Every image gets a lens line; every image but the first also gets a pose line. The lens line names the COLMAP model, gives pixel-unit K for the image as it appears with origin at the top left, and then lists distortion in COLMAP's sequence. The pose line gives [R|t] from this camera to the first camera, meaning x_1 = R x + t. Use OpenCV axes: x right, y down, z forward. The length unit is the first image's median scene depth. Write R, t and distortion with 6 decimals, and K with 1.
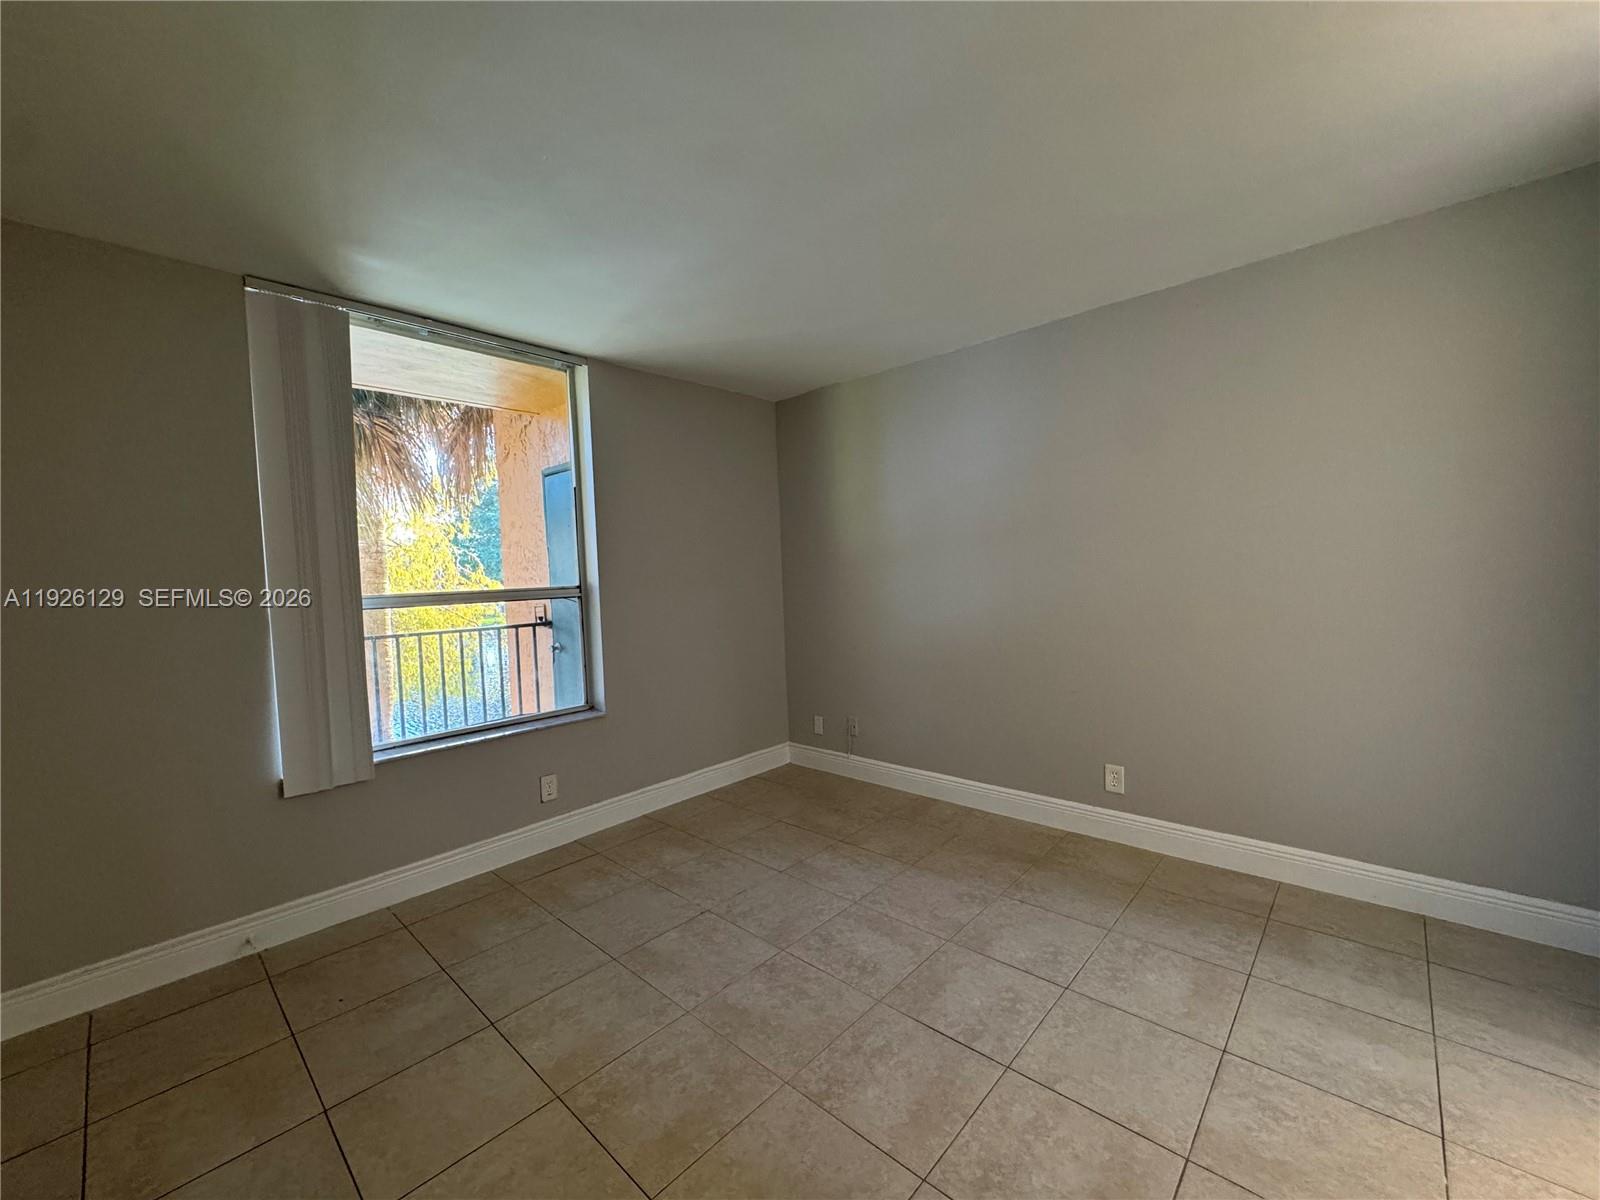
lens RADIAL K [[641.3, 0, 799.6], [0, 641.3, 593.3], [0, 0, 1]] dist [-0.005162, 0.000881]
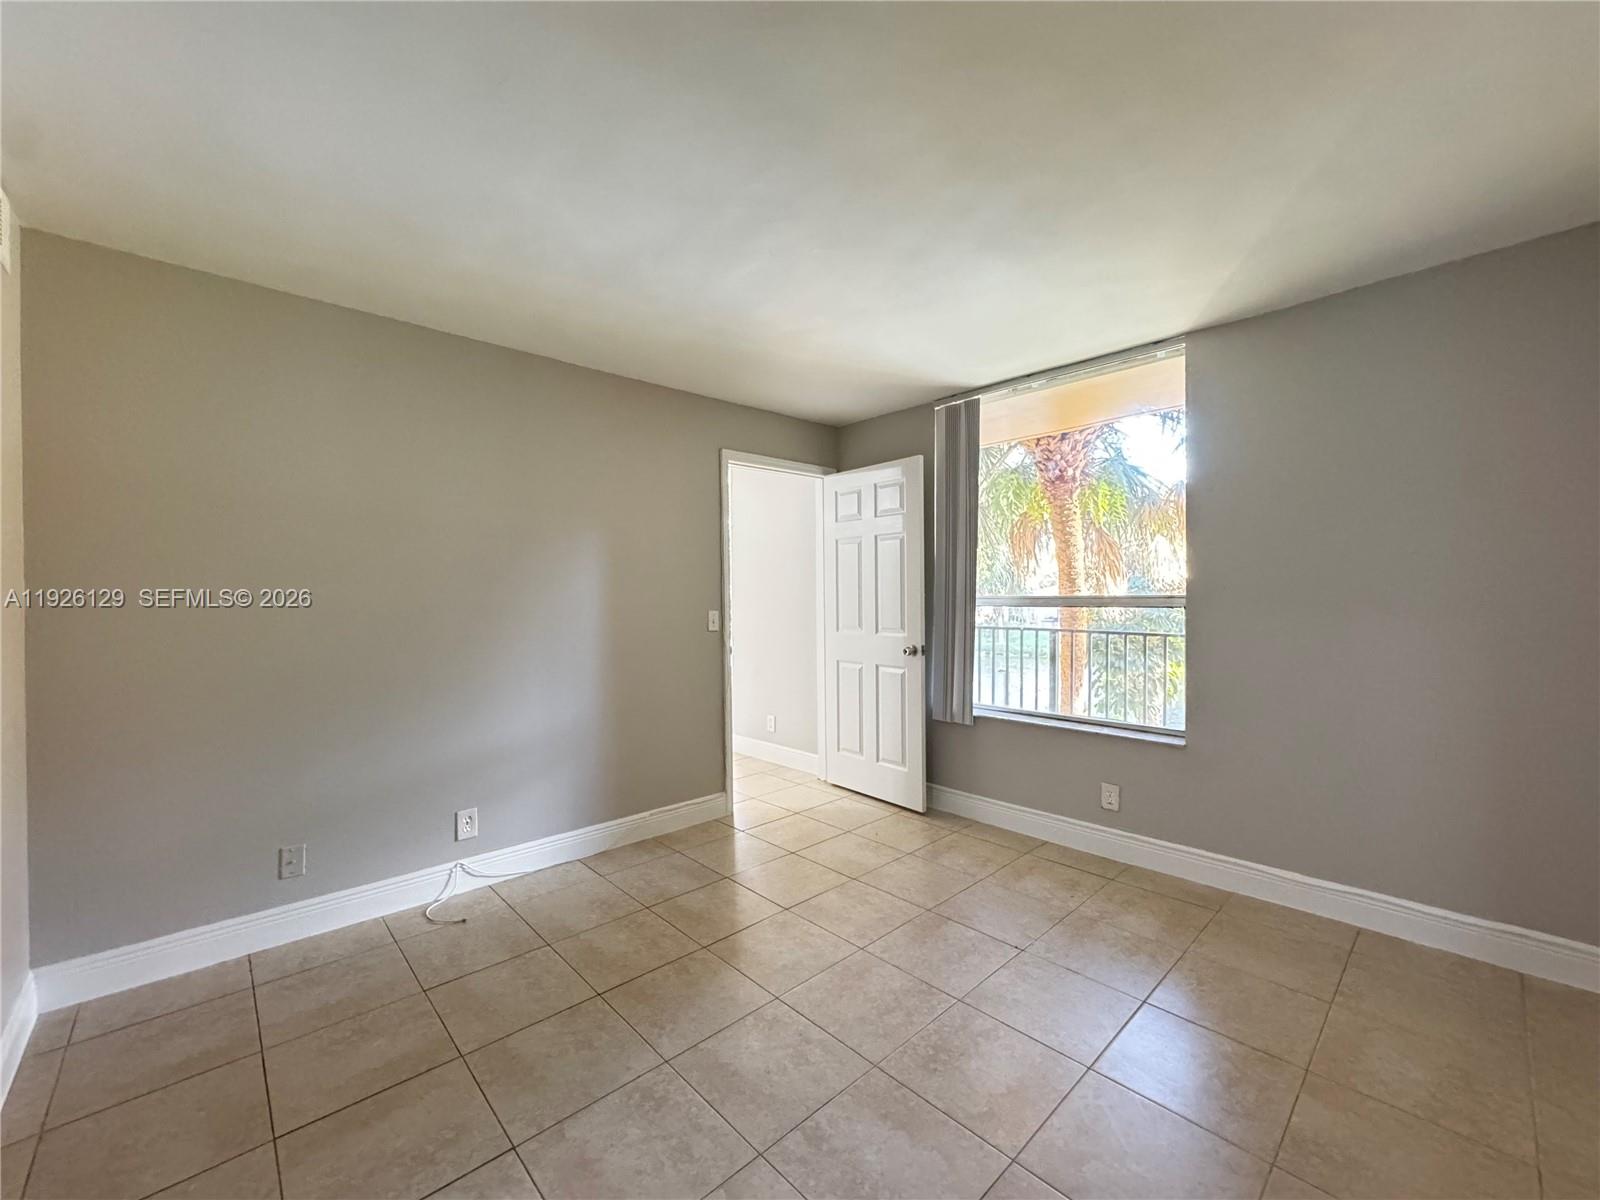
lens RADIAL K [[641.3, 0, 801.5], [0, 641.3, 601.1], [0, 0, 1]] dist [-0.005162, 0.000881]
pose [[-0.066524, 0.046225, -0.996713, 0.728060], [-0.025281, 0.998528, 0.047997, -0.042659], [0.997464, 0.028391, -0.065258, 0.680340]]
